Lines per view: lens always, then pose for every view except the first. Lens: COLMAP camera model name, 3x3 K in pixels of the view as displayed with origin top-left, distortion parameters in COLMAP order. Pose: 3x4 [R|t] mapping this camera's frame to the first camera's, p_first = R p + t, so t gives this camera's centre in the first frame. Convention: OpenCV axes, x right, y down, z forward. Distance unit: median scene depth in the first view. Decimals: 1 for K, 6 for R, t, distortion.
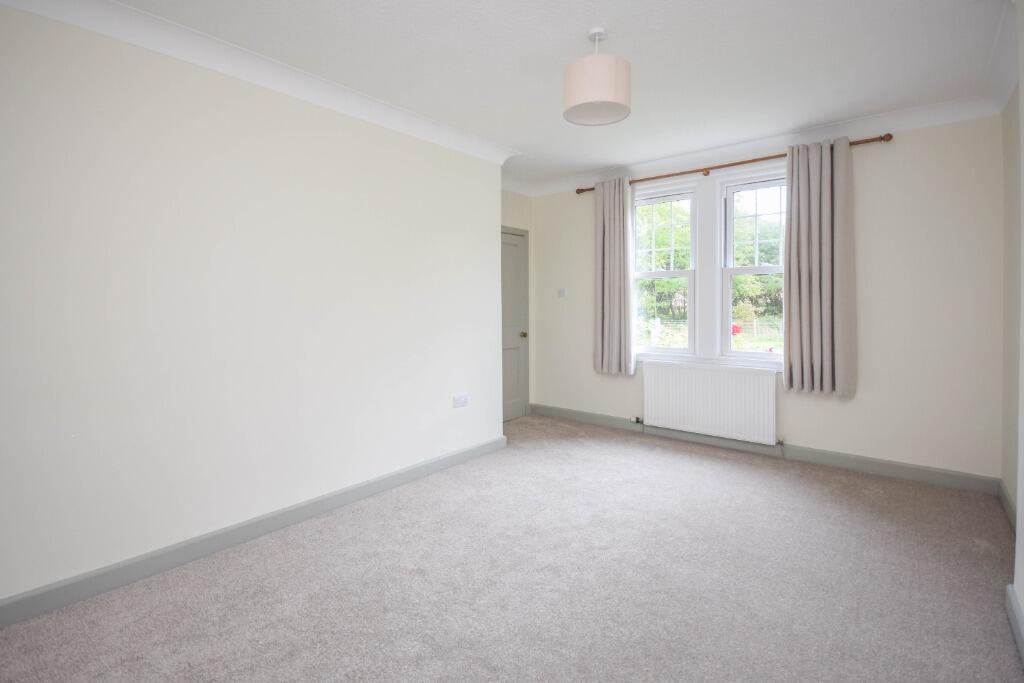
lens RADIAL K [[468.3, 0, 512.2], [0, 468.3, 300.3], [0, 0, 1]] dist [-0.000883, 0.000008]
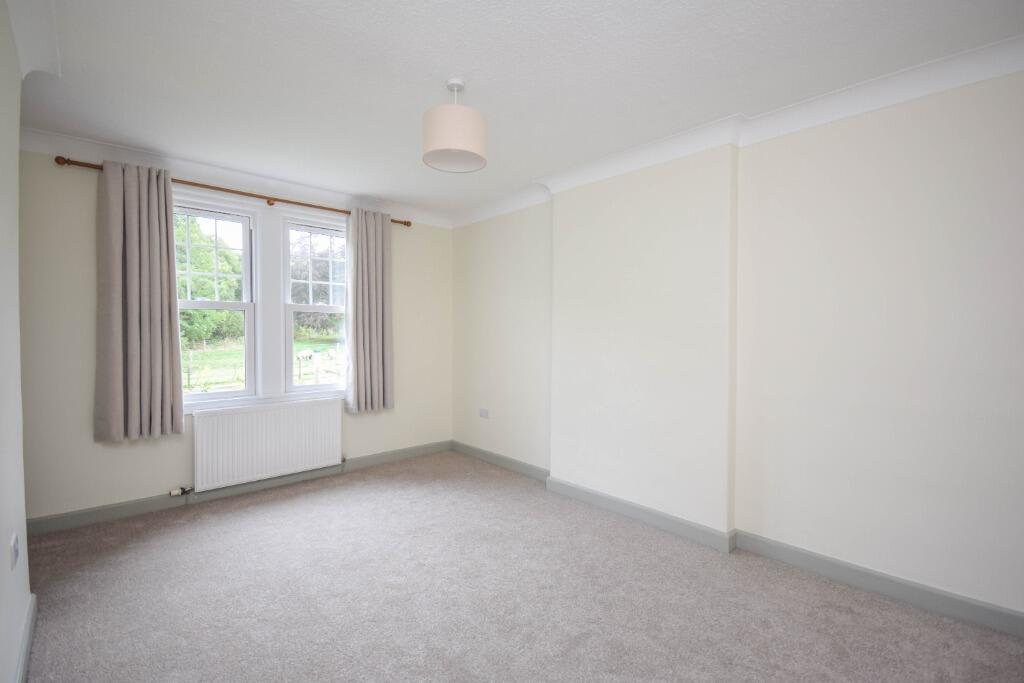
lens RADIAL K [[473.0, 0, 512.0], [0, 473.0, 341.5], [0, 0, 1]] dist [0.000928, -0.000162]
pose [[0.138609, -0.006709, 0.990324, -0.487170], [0.000709, 0.999977, 0.006675, 0.003908], [-0.990347, -0.000223, 0.138611, 0.395693]]
